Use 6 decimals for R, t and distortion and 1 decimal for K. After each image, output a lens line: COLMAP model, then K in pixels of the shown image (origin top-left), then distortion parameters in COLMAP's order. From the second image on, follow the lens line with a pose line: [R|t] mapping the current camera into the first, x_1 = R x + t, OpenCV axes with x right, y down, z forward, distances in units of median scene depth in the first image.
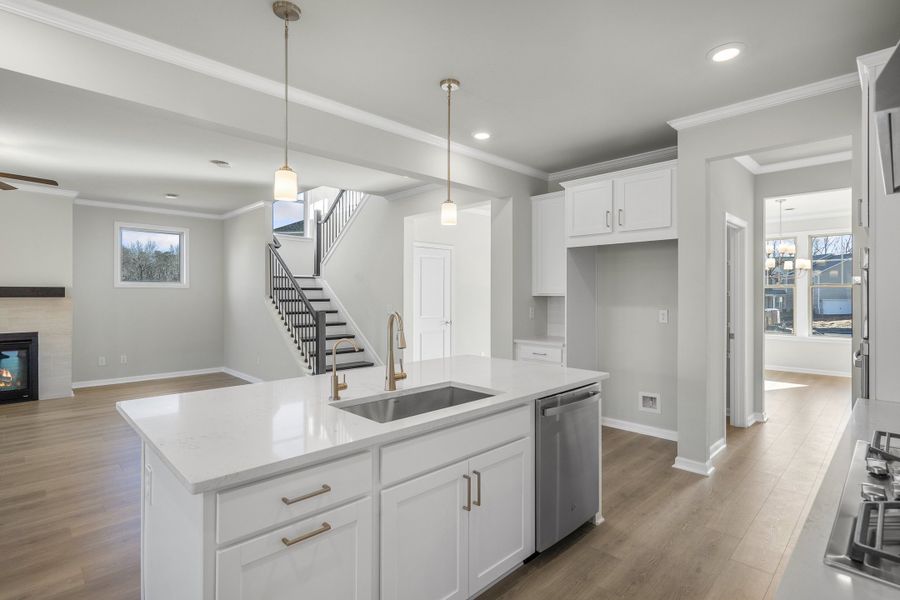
lens RADIAL K [[440.8, 0, 452.5], [0, 440.8, 297.2], [0, 0, 1]] dist [0.002421, 0.000352]
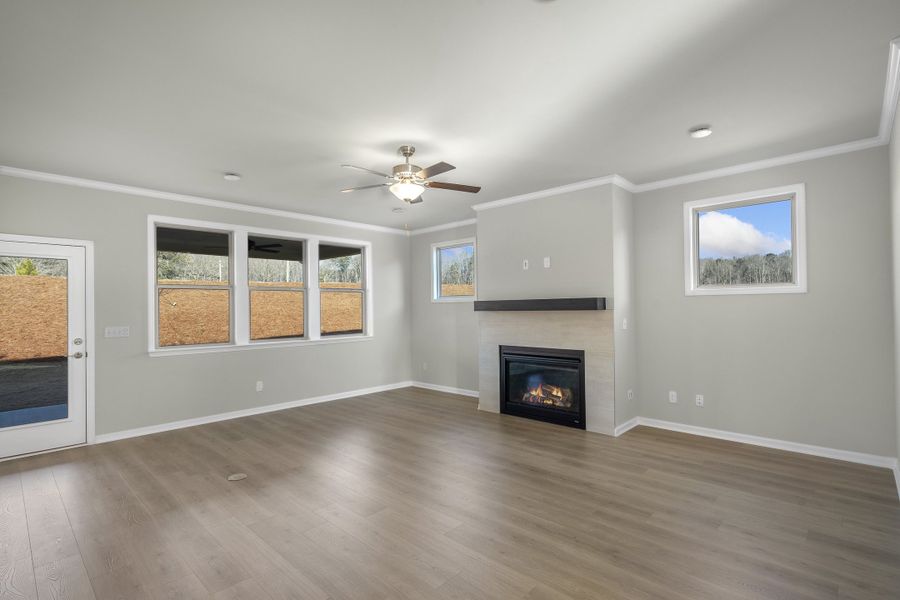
lens RADIAL K [[440.8, 0, 452.5], [0, 440.8, 297.2], [0, 0, 1]] dist [0.002421, 0.000352]
pose [[0.021885, -0.023780, -0.999478, -0.077415], [0.006690, 0.999698, -0.023639, -0.006578], [0.999738, -0.006169, 0.022037, 0.718342]]
